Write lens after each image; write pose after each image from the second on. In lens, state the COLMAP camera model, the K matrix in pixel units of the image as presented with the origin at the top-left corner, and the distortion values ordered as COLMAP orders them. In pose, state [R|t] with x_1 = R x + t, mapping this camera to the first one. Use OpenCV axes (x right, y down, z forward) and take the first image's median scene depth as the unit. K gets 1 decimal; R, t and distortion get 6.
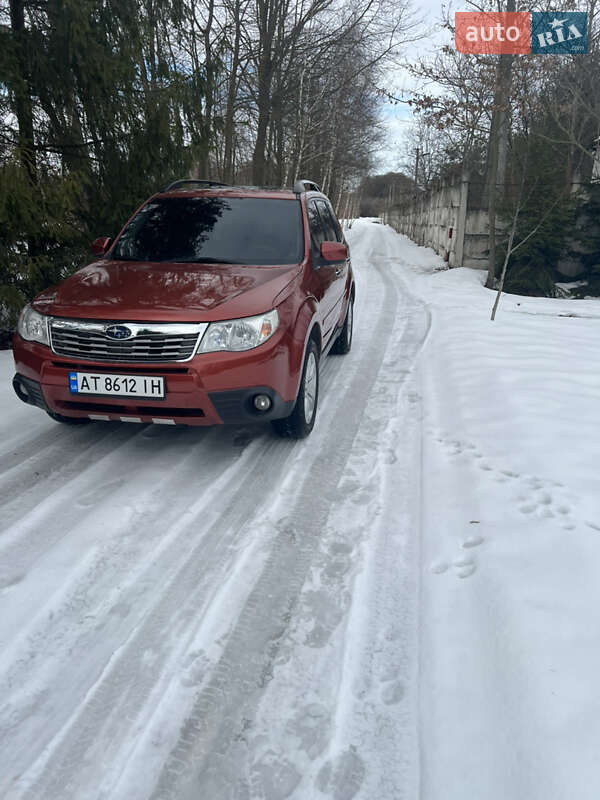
lens RADIAL K [[604.9, 0, 301.7], [0, 604.9, 403.6], [0, 0, 1]] dist [0.060580, -0.073035]
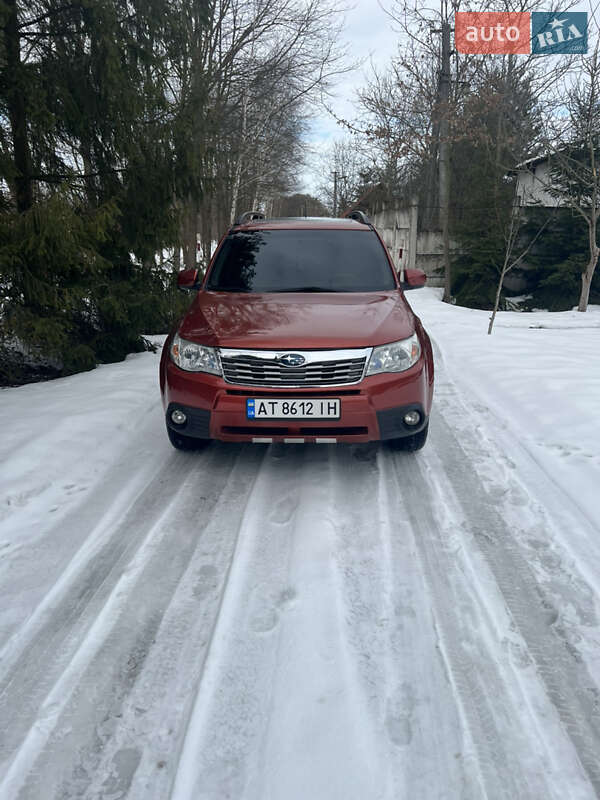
lens RADIAL K [[604.9, 0, 302.1], [0, 604.9, 395.4], [0, 0, 1]] dist [0.060580, -0.073035]
pose [[0.989510, -0.050182, 0.135465, -0.426676], [0.055919, 0.997678, -0.038878, -0.011635], [-0.133200, 0.046045, 0.990019, -0.055102]]
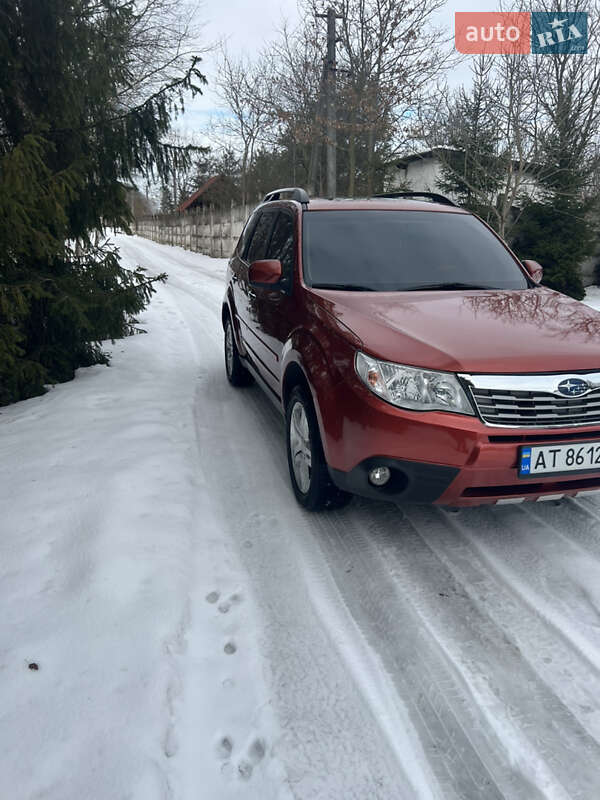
lens RADIAL K [[604.9, 0, 308.2], [0, 604.9, 393.6], [0, 0, 1]] dist [0.060580, -0.073035]
pose [[0.909774, -0.103135, 0.402087, -0.896609], [0.115563, 0.993277, -0.006702, -0.140648], [-0.398693, 0.052564, 0.915577, 0.428388]]
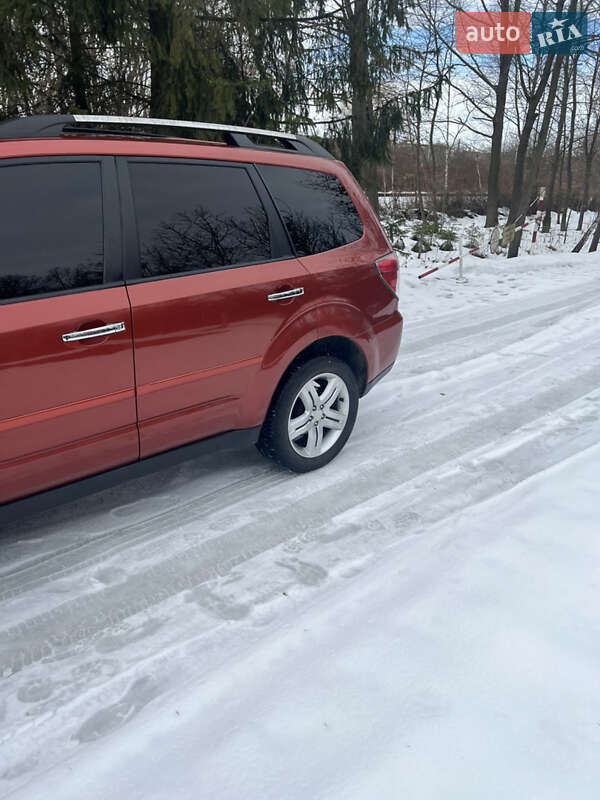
lens RADIAL K [[604.9, 0, 305.3], [0, 604.9, 401.0], [0, 0, 1]] dist [0.060580, -0.073035]
pose [[0.818231, 0.210419, -0.534997, 0.666351], [-0.194611, 0.977047, 0.086640, -0.374463], [0.540948, 0.033224, 0.840400, 1.157005]]
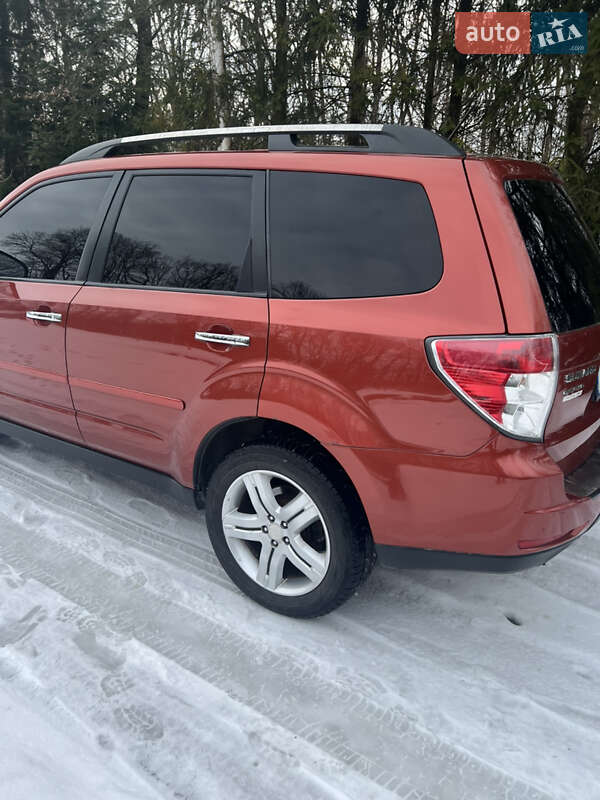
lens RADIAL K [[604.9, 0, 301.5], [0, 604.9, 404.0], [0, 0, 1]] dist [0.060580, -0.073035]
pose [[-0.390738, 0.253899, -0.884793, 0.702961], [-0.317538, 0.865027, 0.388456, -0.665104], [0.863999, 0.432740, -0.257376, 2.149712]]
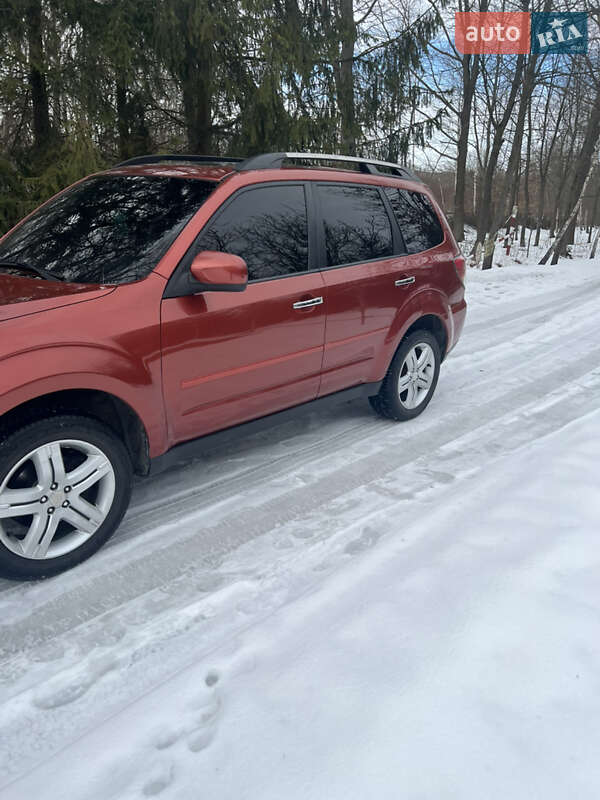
lens RADIAL K [[604.9, 0, 303.0], [0, 604.9, 399.7], [0, 0, 1]] dist [0.060580, -0.073035]
pose [[0.855977, 0.184250, -0.483068, 0.589234], [-0.184849, 0.981649, 0.046872, -0.234710], [0.482839, 0.049173, 0.874327, 0.745869]]
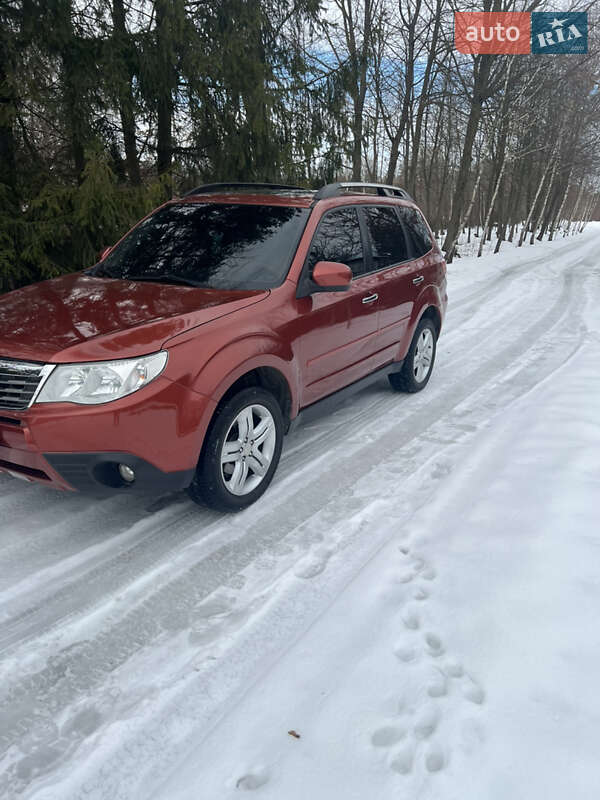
lens RADIAL K [[604.9, 0, 300.4], [0, 604.9, 396.9], [0, 0, 1]] dist [0.060580, -0.073035]
pose [[0.936020, 0.111538, -0.333806, 0.405019], [-0.115277, 0.993296, 0.008654, -0.133780], [0.332533, 0.030380, 0.942602, 0.359104]]
